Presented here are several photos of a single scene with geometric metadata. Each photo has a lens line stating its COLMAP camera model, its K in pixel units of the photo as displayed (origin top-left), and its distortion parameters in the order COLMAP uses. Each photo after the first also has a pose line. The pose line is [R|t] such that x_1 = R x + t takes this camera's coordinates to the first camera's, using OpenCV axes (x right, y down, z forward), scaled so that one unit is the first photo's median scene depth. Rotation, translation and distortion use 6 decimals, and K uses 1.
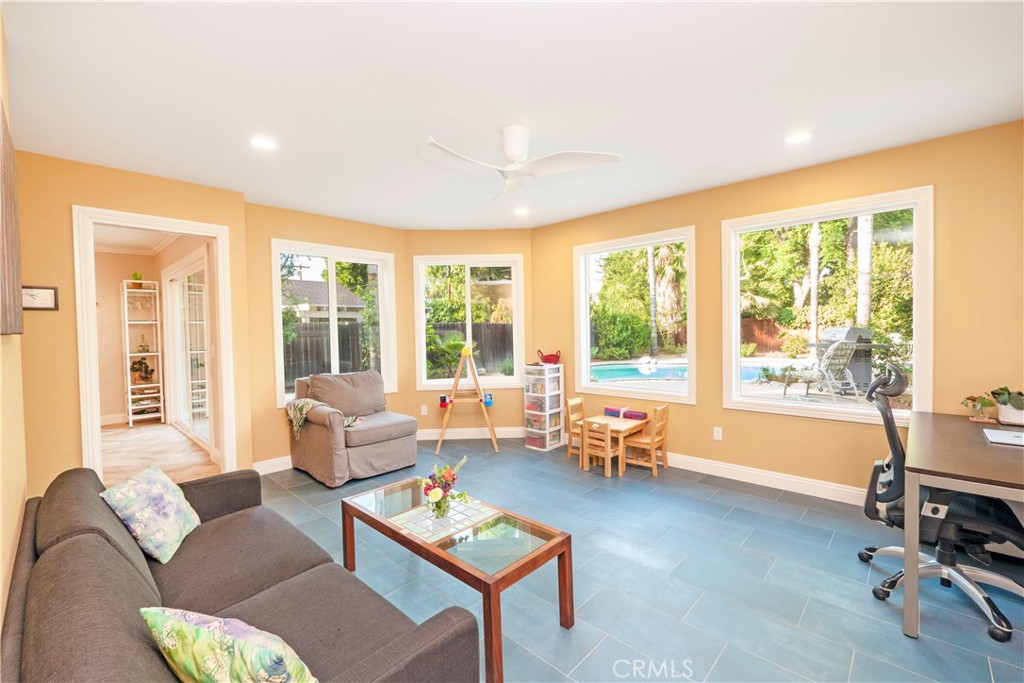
lens RADIAL K [[431.3, 0, 512.0], [0, 431.3, 341.5], [0, 0, 1]] dist [-0.000439, -0.000025]
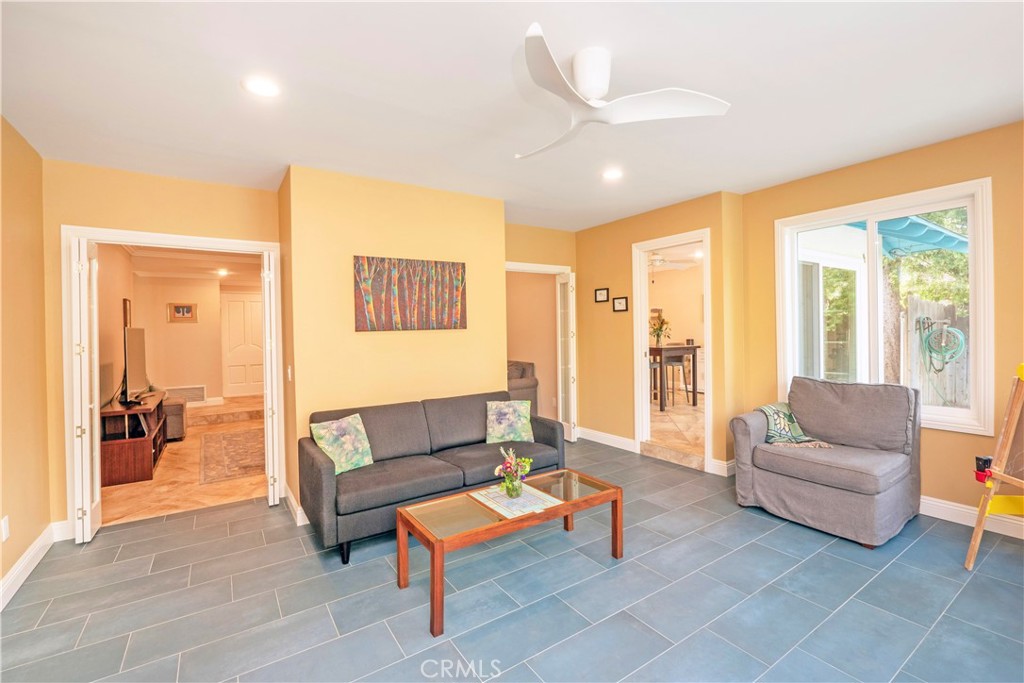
lens RADIAL K [[445.5, 0, 512.0], [0, 445.5, 341.5], [0, 0, 1]] dist [-0.000521, -0.000114]
pose [[-0.217593, 0.044011, -0.975047, 0.531070], [-0.012504, 0.998775, 0.047872, -0.025337], [0.975959, 0.022609, -0.216776, 0.717934]]
